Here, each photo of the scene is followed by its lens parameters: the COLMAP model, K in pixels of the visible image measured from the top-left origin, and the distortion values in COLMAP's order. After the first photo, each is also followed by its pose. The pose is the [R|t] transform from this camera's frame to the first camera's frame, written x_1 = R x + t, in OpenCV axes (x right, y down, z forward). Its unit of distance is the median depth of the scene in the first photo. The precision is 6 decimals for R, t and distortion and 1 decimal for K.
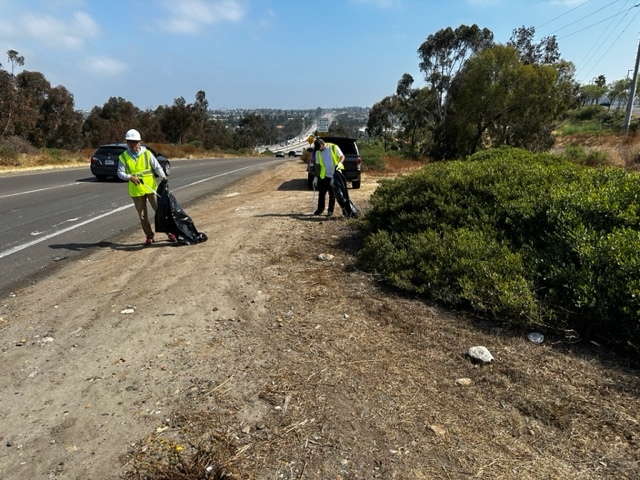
lens RADIAL K [[466.9, 0, 328.0], [0, 466.9, 263.8], [0, 0, 1]] dist [0.046358, -0.077643]
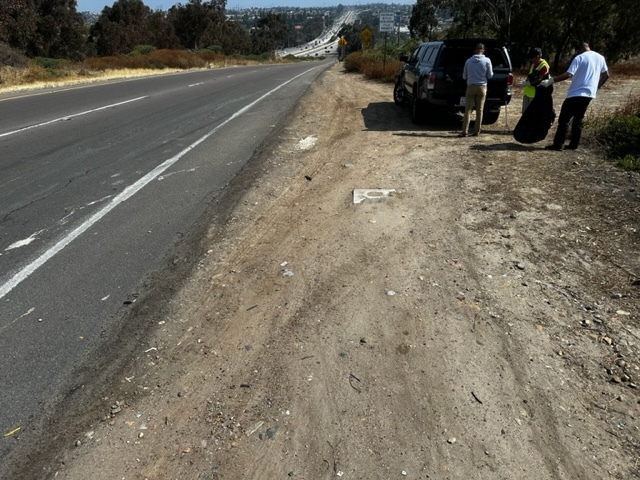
lens RADIAL K [[483.9, 0, 320.0], [0, 483.9, 240.0], [0, 0, 1]] dist [-0.003687, -0.002541]
pose [[0.998342, 0.010123, -0.056664, -0.419846], [-0.002617, 0.991380, 0.130994, -0.292919], [0.057502, -0.130629, 0.989762, 1.030437]]
